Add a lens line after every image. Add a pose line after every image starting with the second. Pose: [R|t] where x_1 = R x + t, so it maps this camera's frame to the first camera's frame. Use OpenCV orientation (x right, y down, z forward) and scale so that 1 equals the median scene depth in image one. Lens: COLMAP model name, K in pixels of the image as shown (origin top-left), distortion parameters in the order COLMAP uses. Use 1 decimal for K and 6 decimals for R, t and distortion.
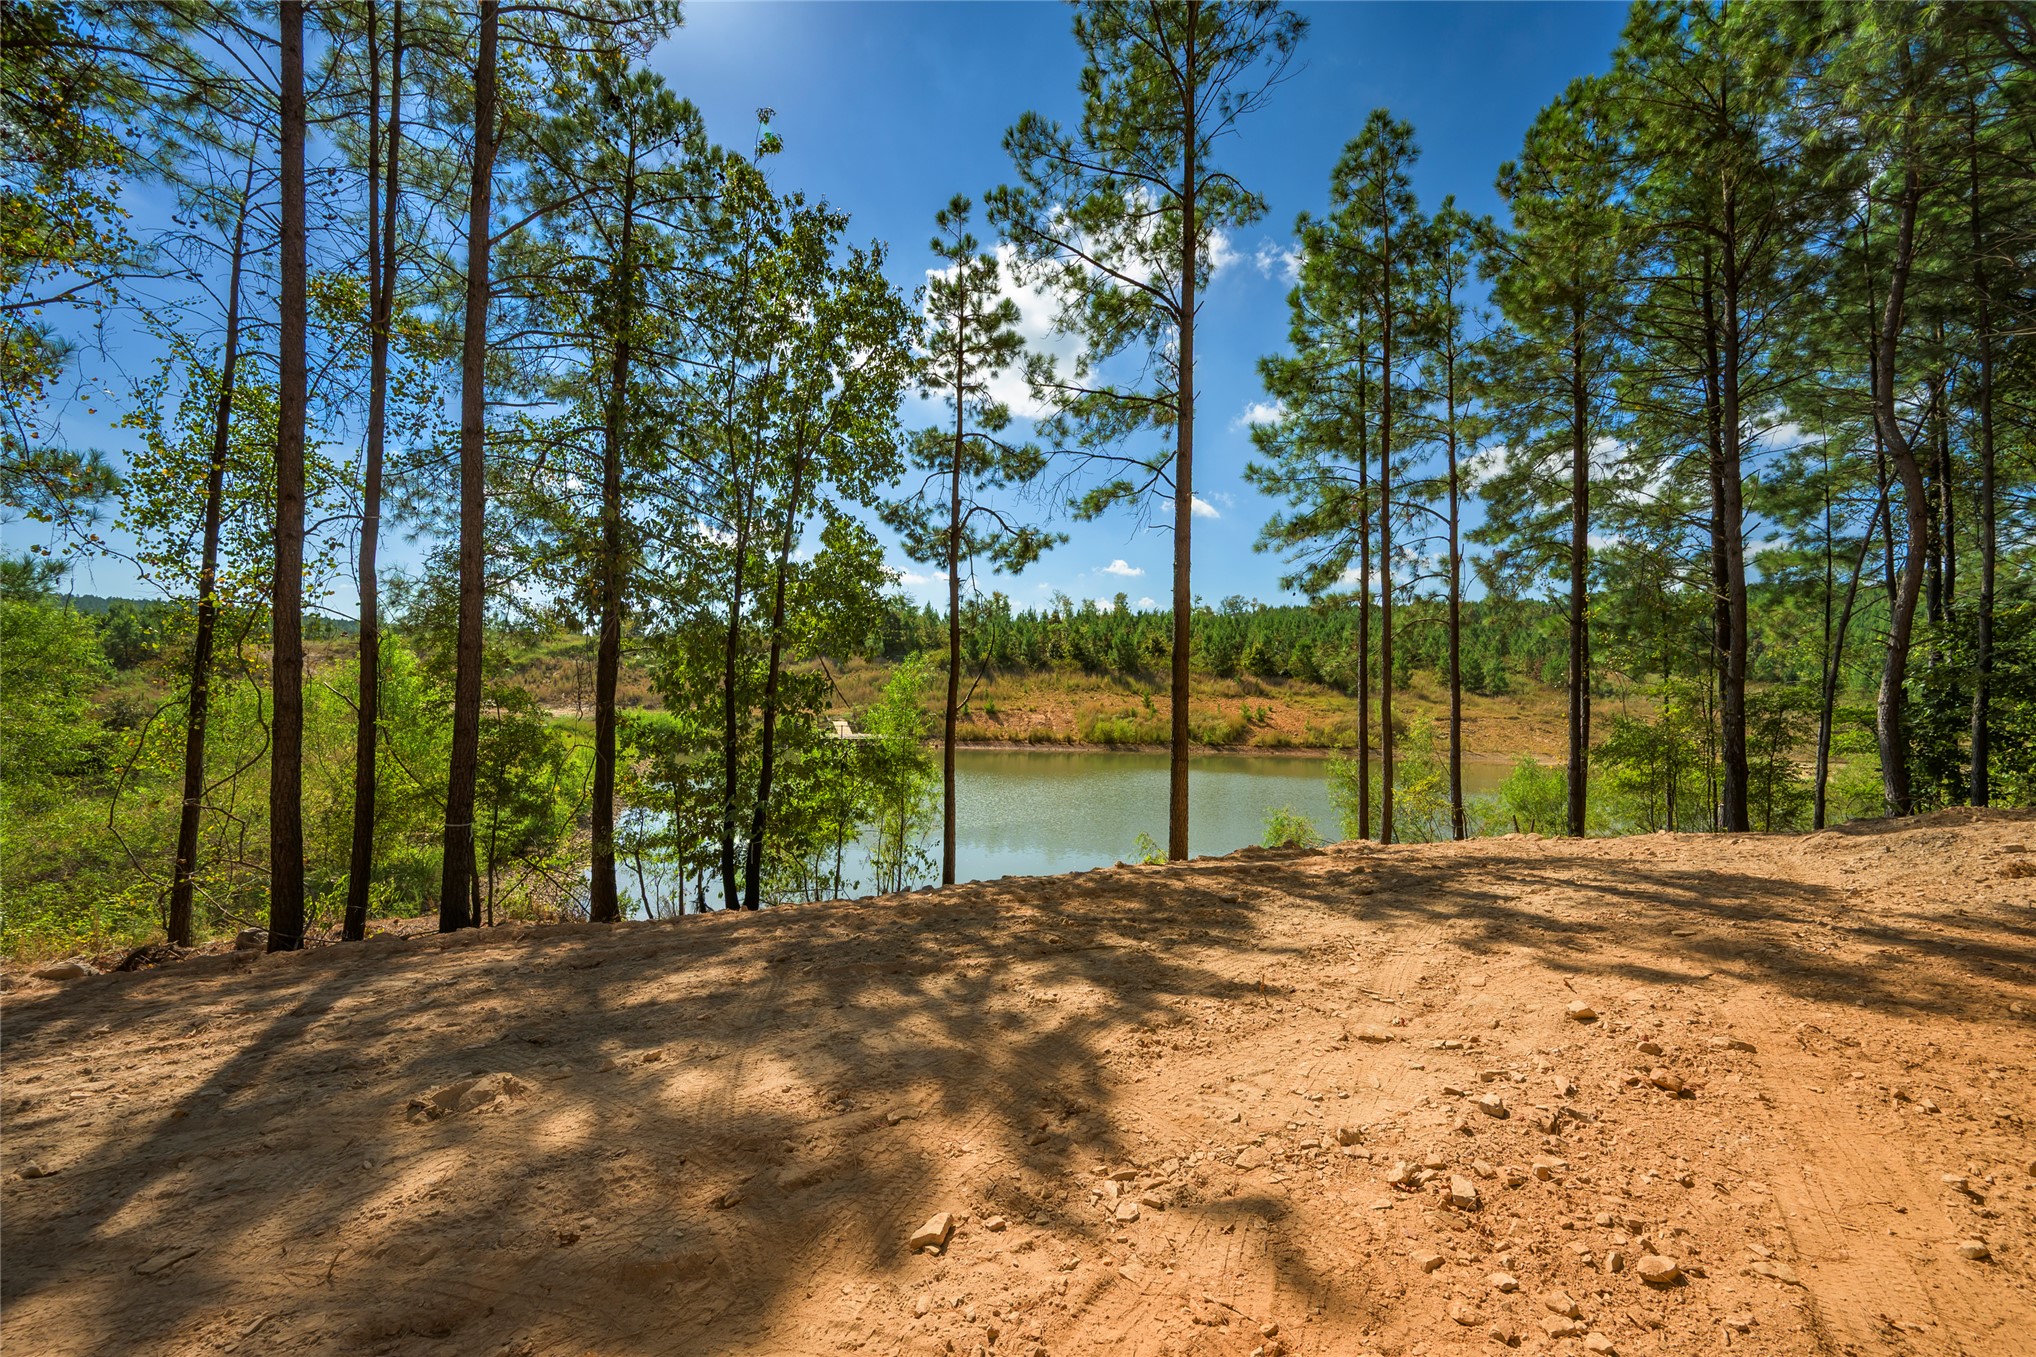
lens RADIAL K [[796.6, 0, 1016.8], [0, 796.6, 681.2], [0, 0, 1]] dist [-0.001007, 0.000672]
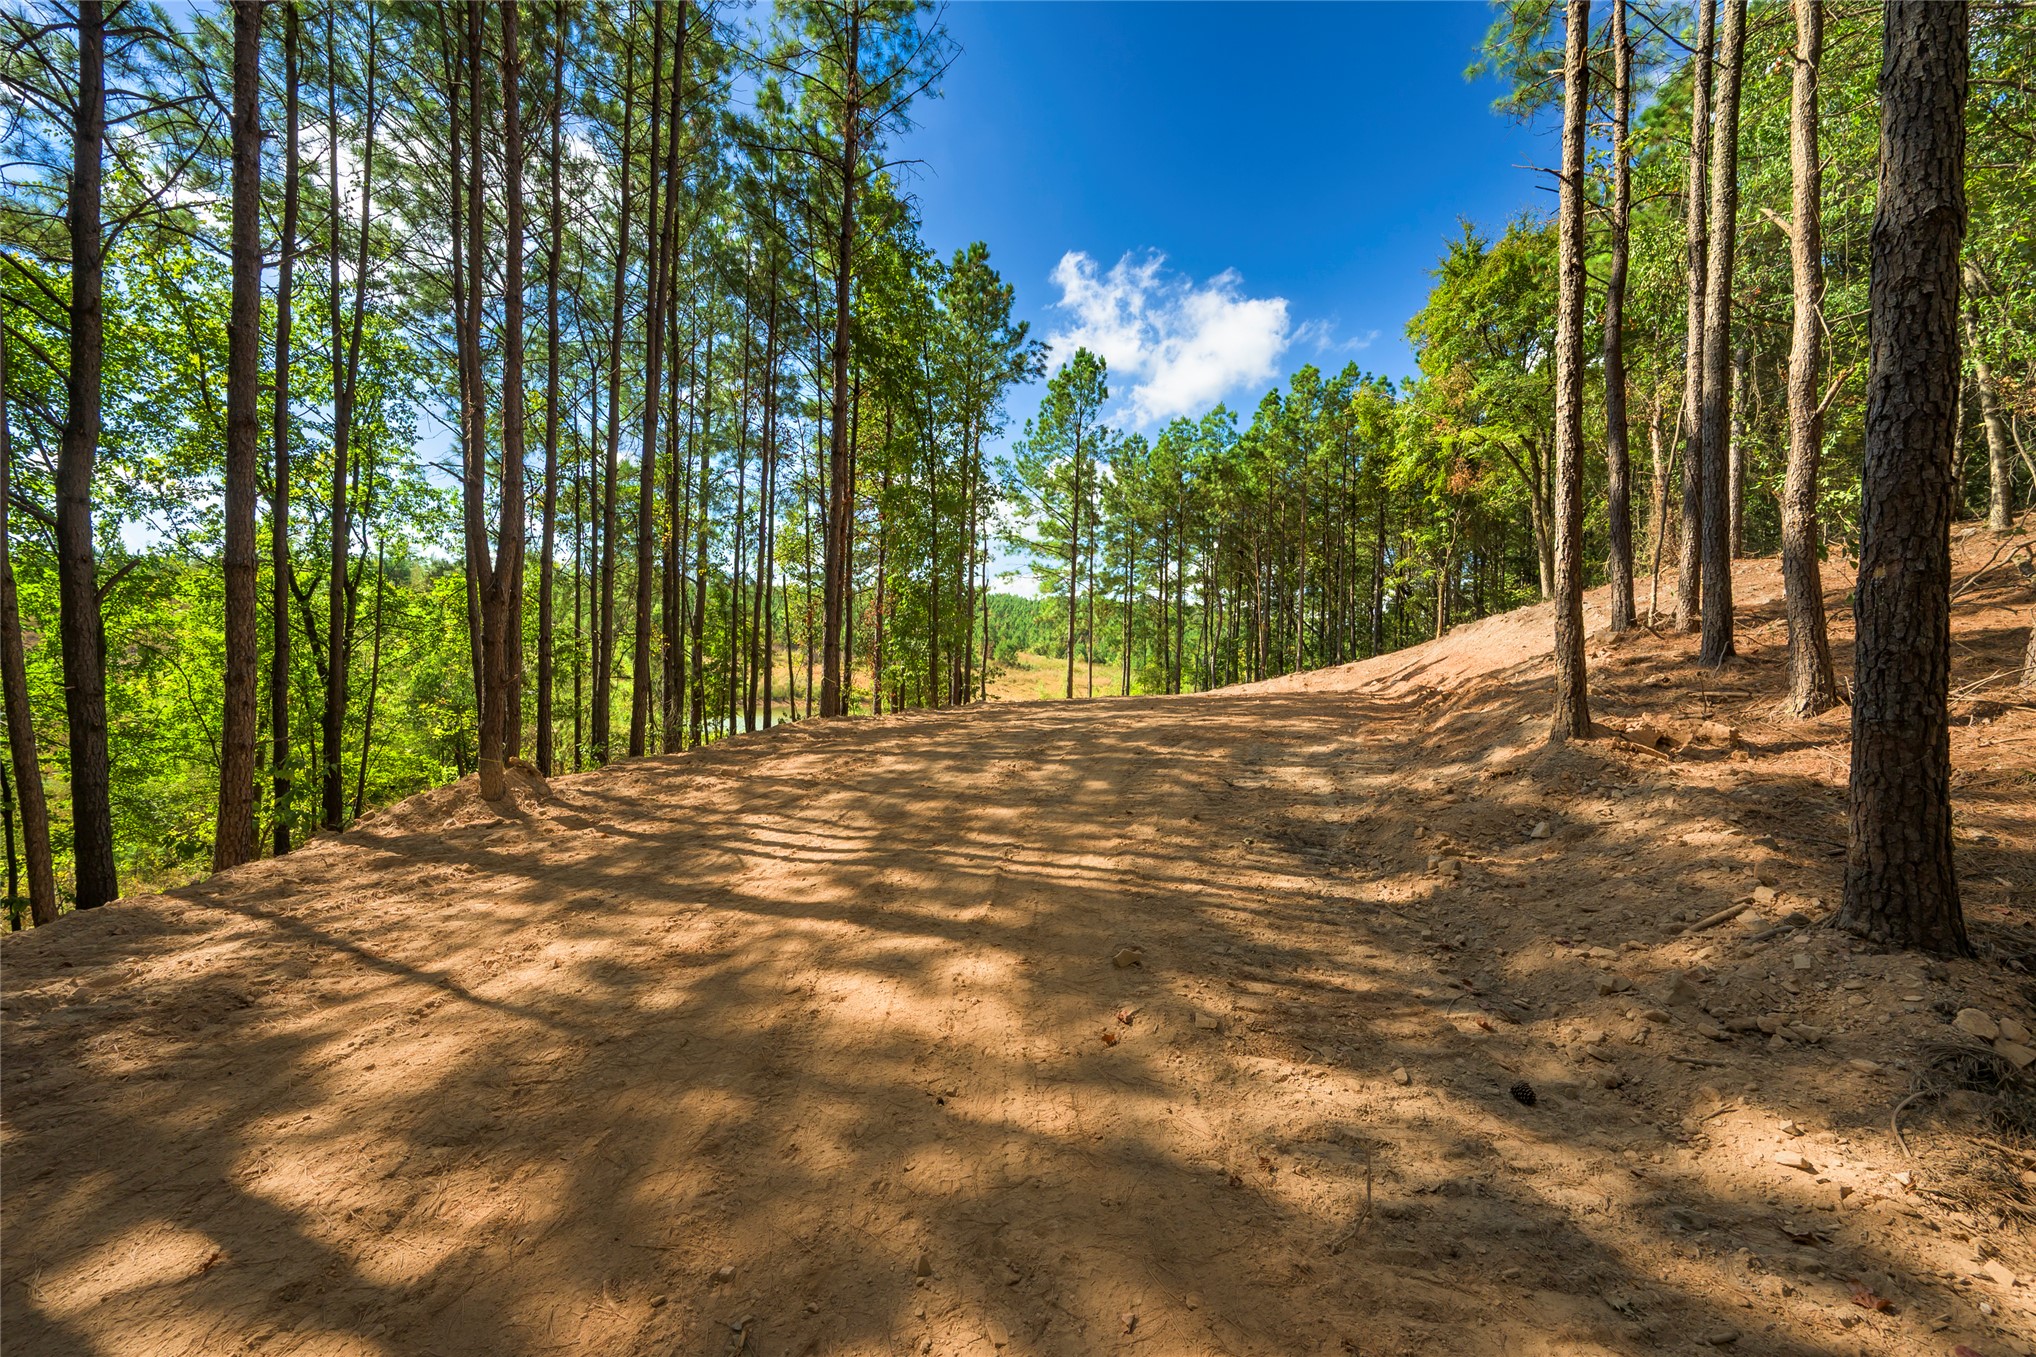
lens RADIAL K [[766.2, 0, 1021.9], [0, 766.2, 673.6], [0, 0, 1]] dist [-0.000353, 0.000001]
pose [[0.760762, 0.000599, 0.649031, -1.375186], [-0.024542, 0.999311, 0.027846, 0.005368], [-0.648567, -0.037113, 0.760252, -0.822304]]
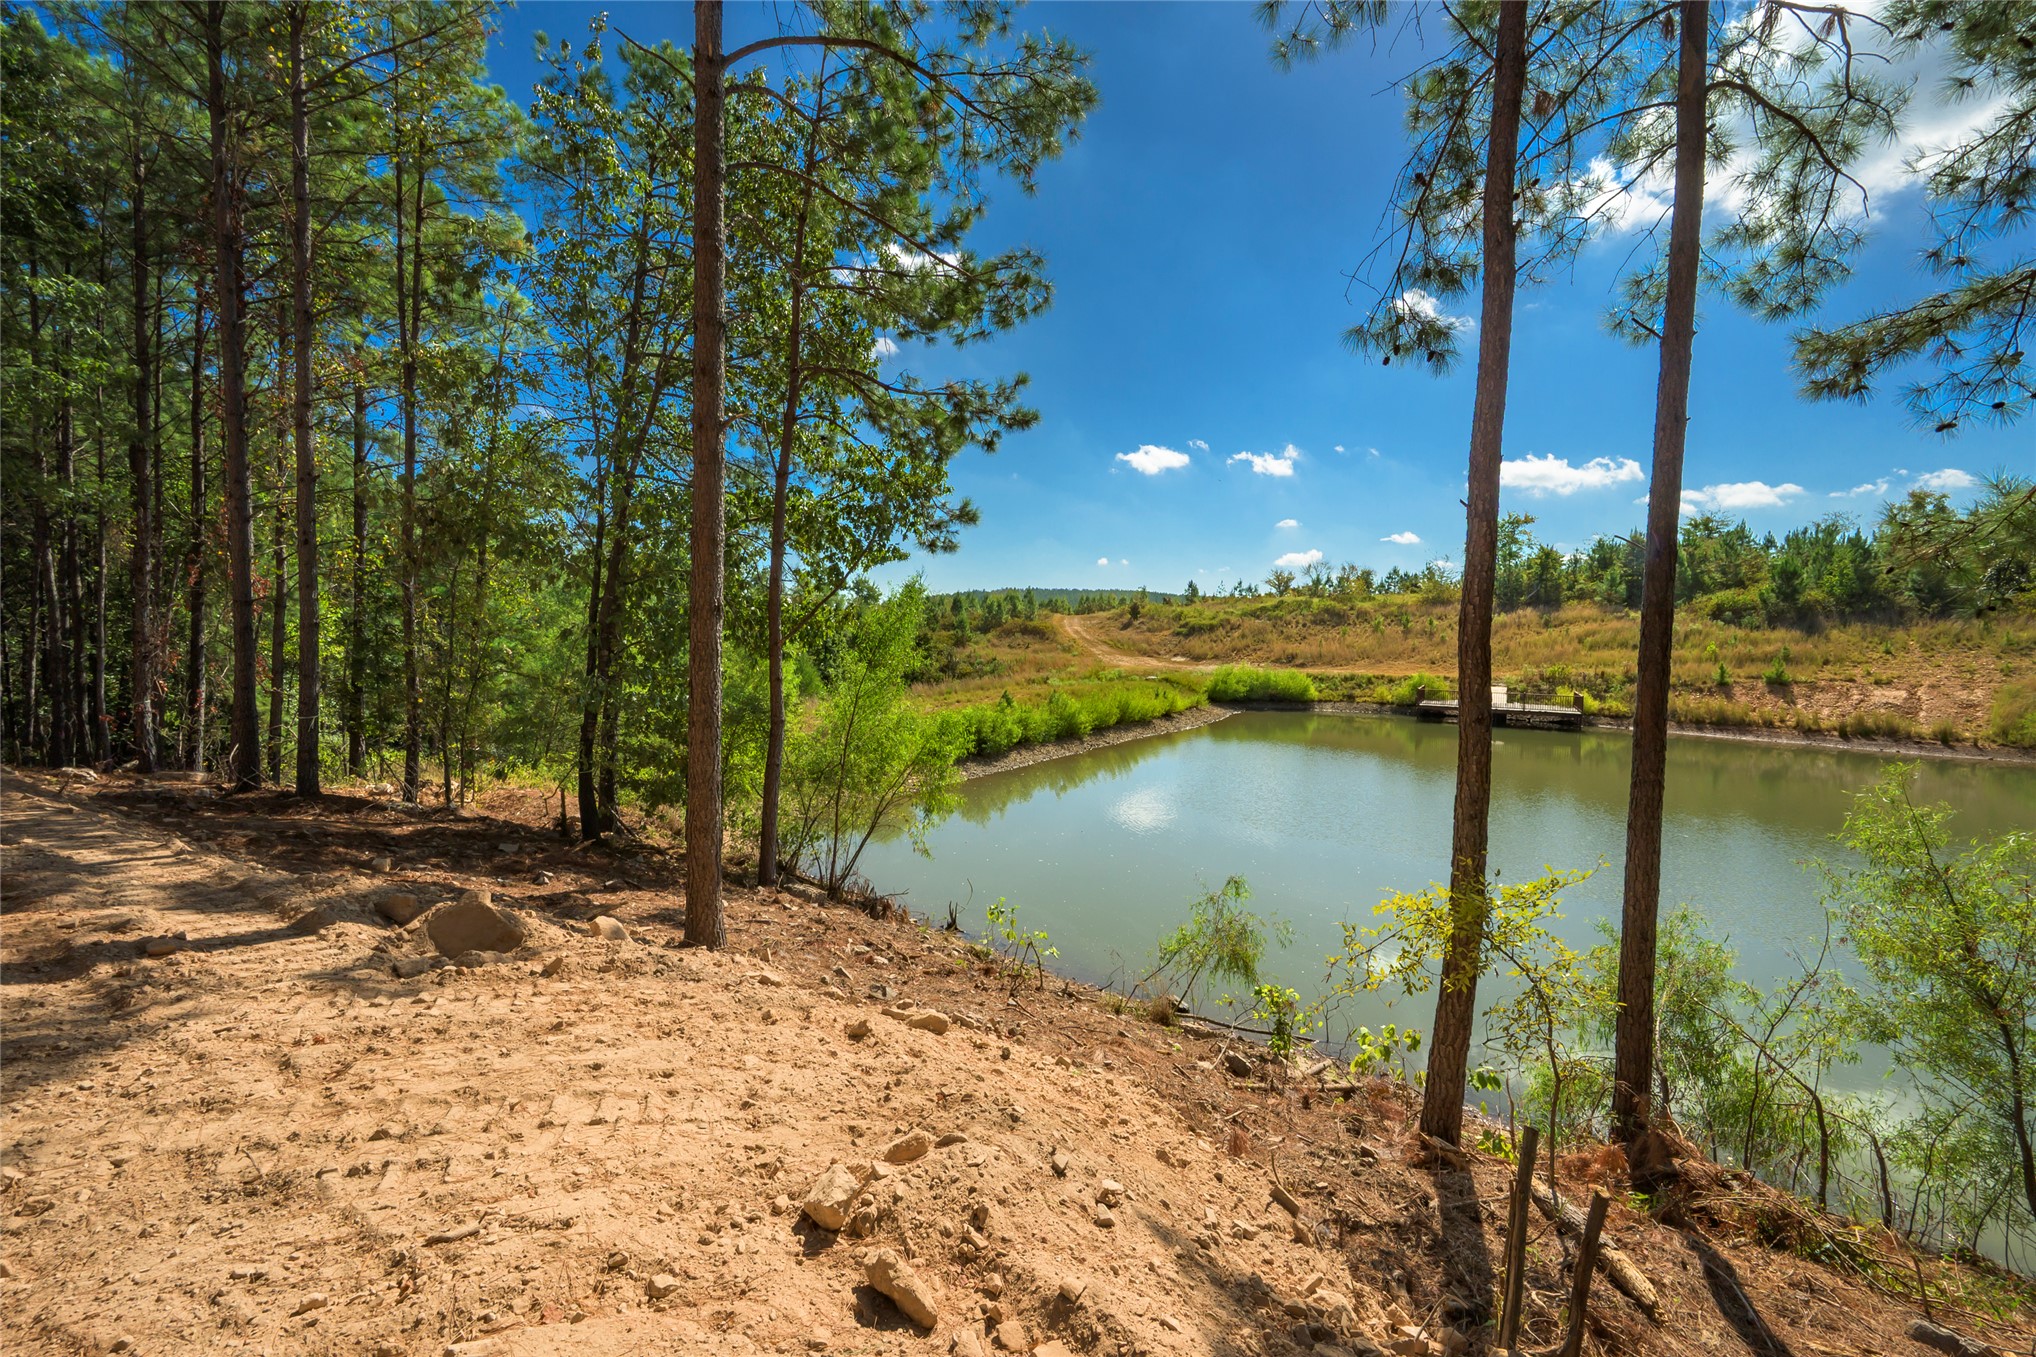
lens RADIAL K [[794.9, 0, 1013.0], [0, 794.9, 673.2], [0, 0, 1]] dist [0.000037, 0.000109]
pose [[0.578655, 0.026632, -0.815137, 0.588152], [0.003138, 0.999387, 0.034879, 0.033978], [0.815566, -0.022741, 0.578217, 0.644047]]
